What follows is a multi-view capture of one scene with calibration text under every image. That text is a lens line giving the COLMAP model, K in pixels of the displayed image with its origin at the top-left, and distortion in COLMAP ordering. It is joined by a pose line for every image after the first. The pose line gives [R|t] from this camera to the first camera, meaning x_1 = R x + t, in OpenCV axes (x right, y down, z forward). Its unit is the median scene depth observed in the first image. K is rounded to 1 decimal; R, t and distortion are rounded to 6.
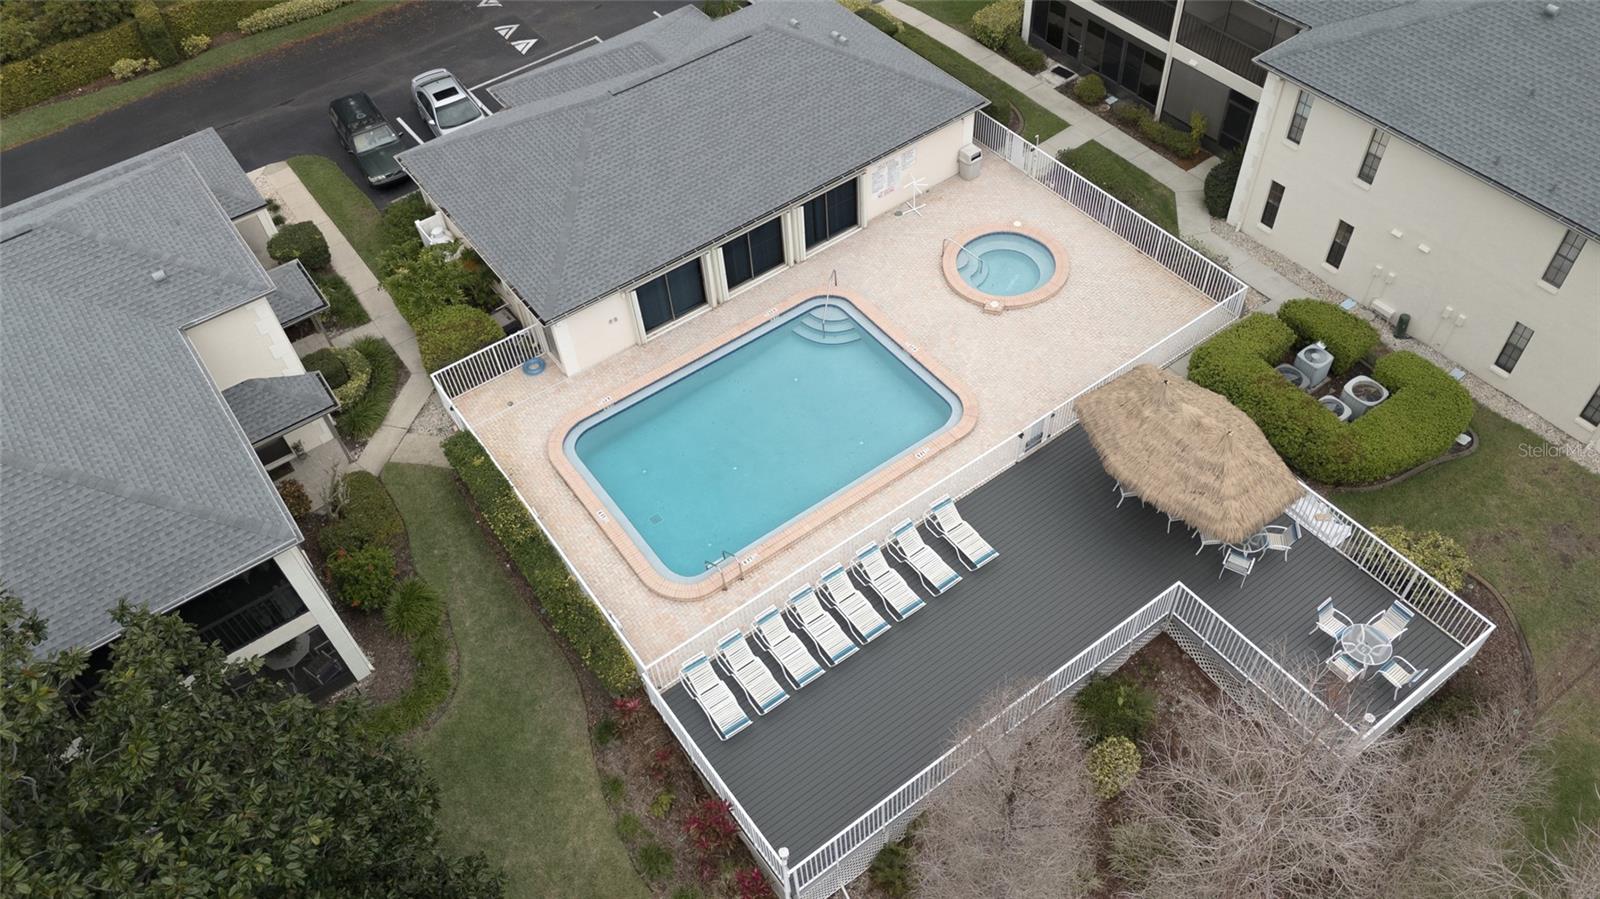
lens RADIAL K [[1174.3, 0, 800.0], [0, 1174.3, 449.5], [0, 0, 1]] dist [0.071976, -0.066290]
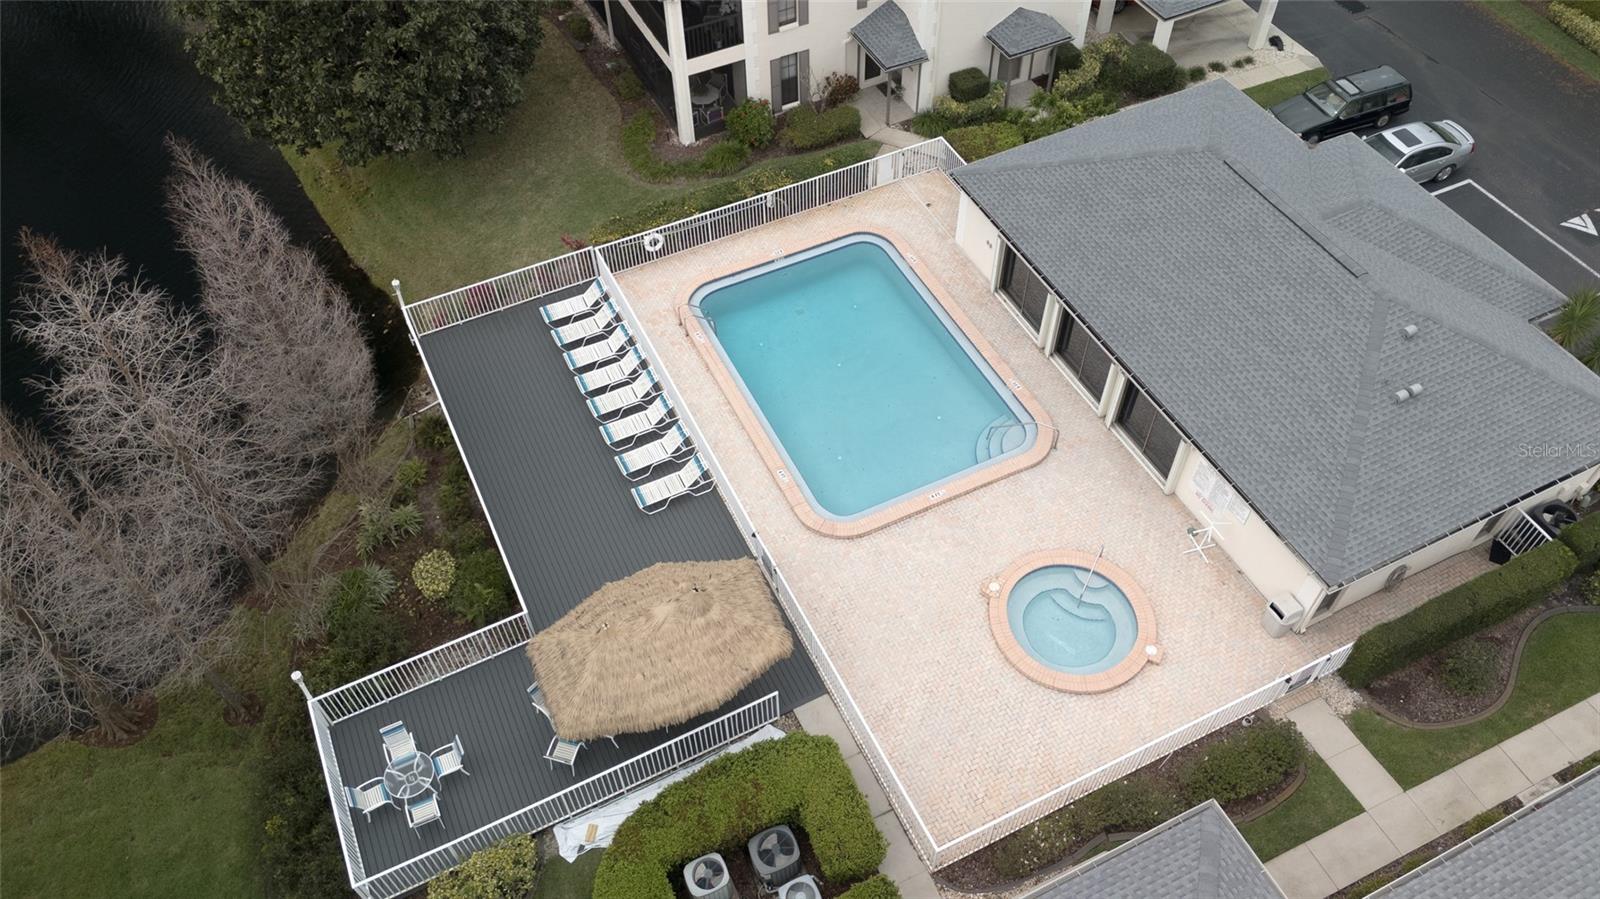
lens RADIAL K [[1174.3, 0, 800.0], [0, 1174.3, 449.5], [0, 0, 1]] dist [0.071976, -0.066290]
pose [[-0.172322, 0.804845, -0.567917, 0.586348], [-0.733267, 0.280164, 0.619539, -0.567893], [0.657742, 0.523195, 0.541888, 0.431318]]
